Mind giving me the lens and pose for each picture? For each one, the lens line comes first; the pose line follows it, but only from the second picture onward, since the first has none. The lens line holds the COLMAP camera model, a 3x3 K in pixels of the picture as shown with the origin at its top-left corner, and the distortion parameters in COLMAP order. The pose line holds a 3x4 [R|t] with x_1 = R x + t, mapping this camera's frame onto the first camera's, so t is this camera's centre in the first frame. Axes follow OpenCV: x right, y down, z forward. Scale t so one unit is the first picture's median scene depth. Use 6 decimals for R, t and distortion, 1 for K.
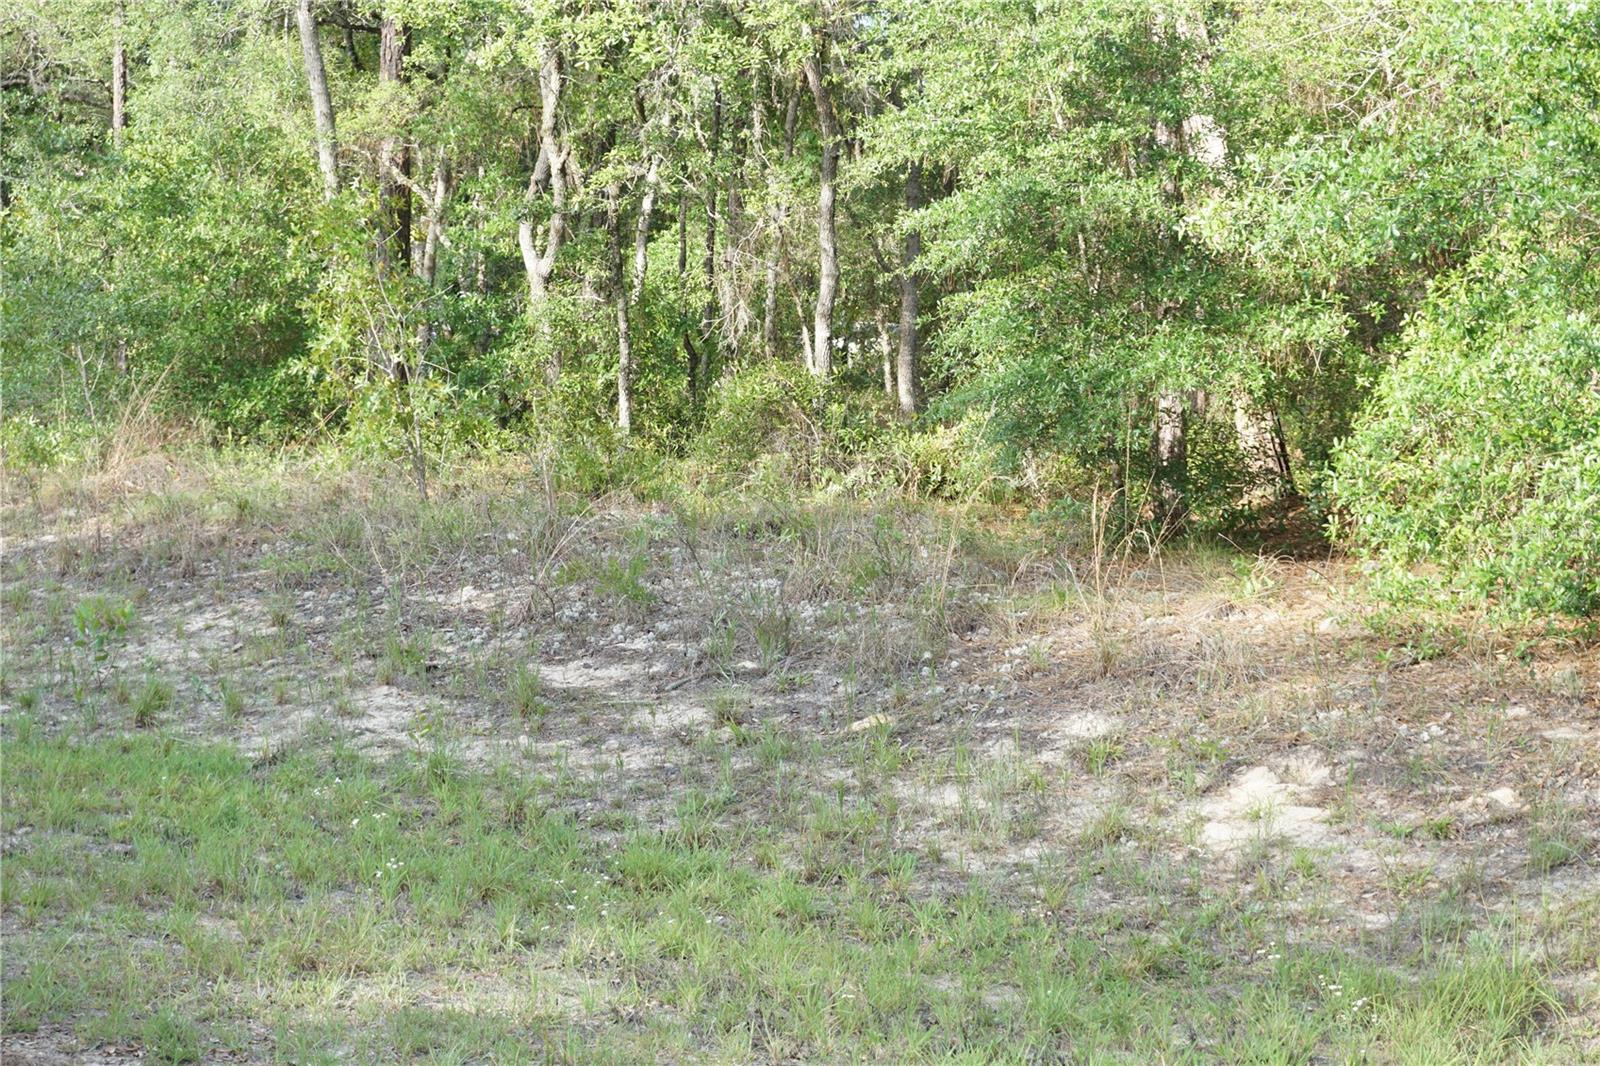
lens RADIAL K [[2831.5, 0, 799.5], [0, 2831.5, 529.4], [0, 0, 1]] dist [-0.005344, 0.000000]
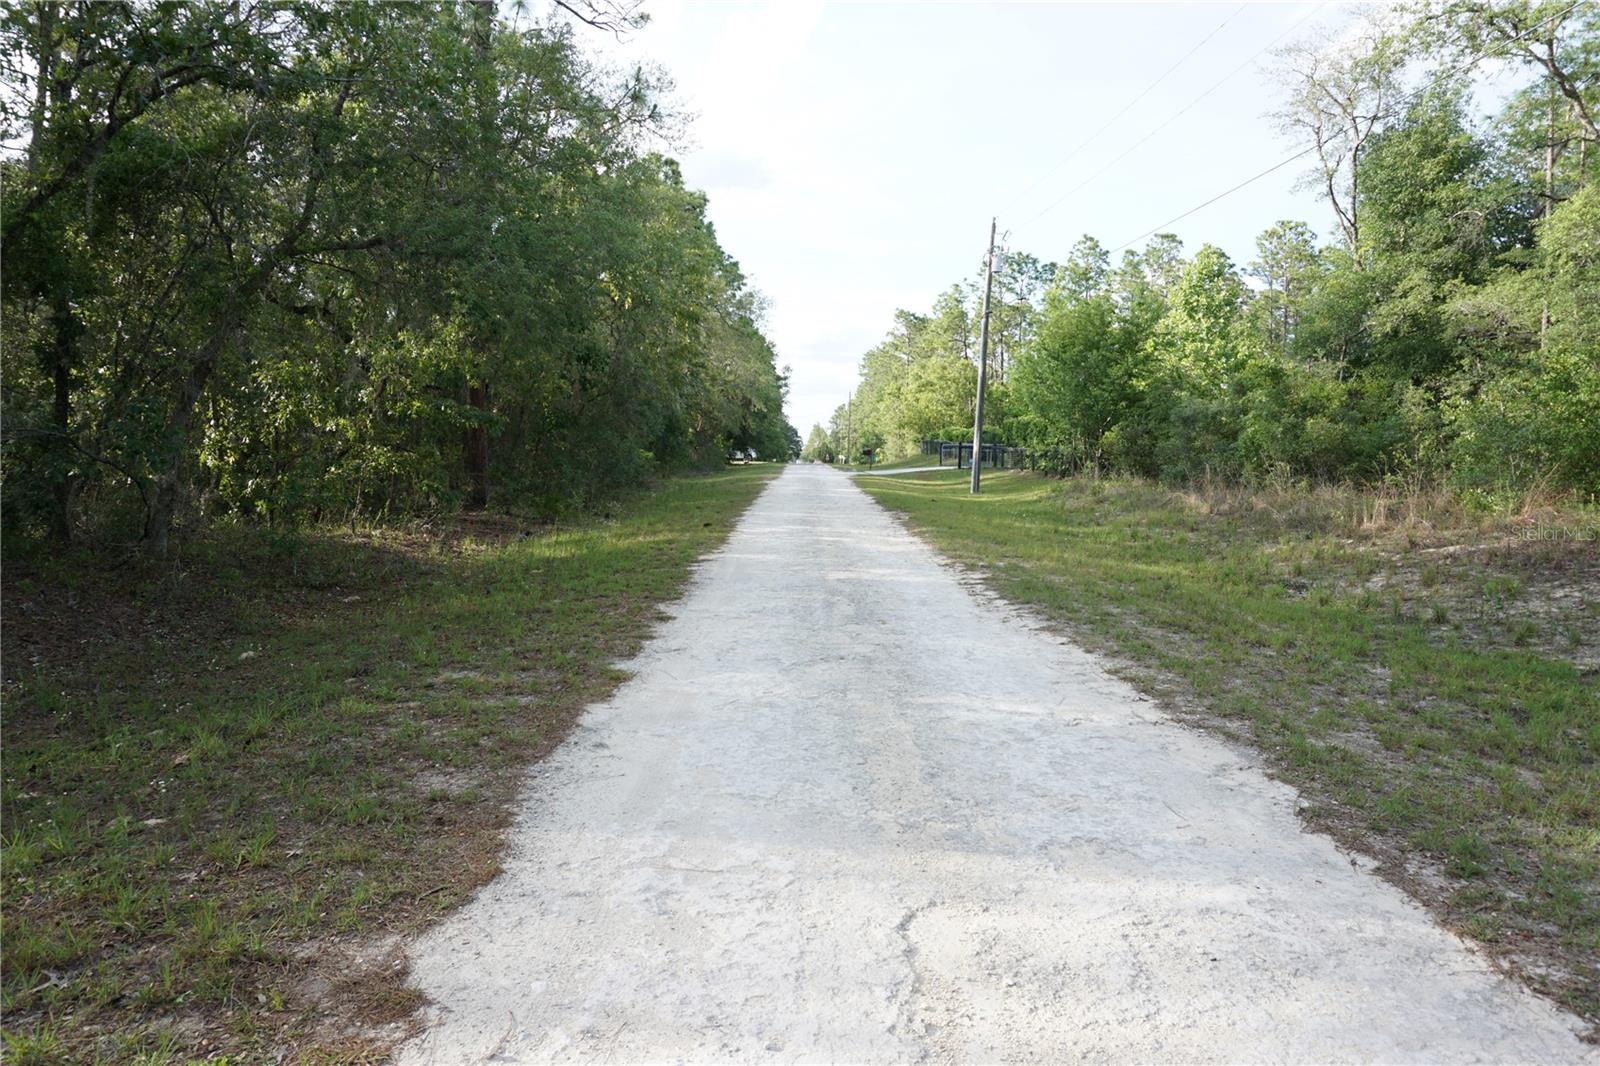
lens RADIAL K [[1078.8, 0, 790.8], [0, 1078.8, 540.4], [0, 0, 1]] dist [-0.051041, 0.037380]
pose [[0.653209, 0.032165, -0.756495, -0.004643], [-0.025724, 0.999463, 0.020283, -0.005334], [0.756741, 0.006211, 0.653685, 0.116743]]
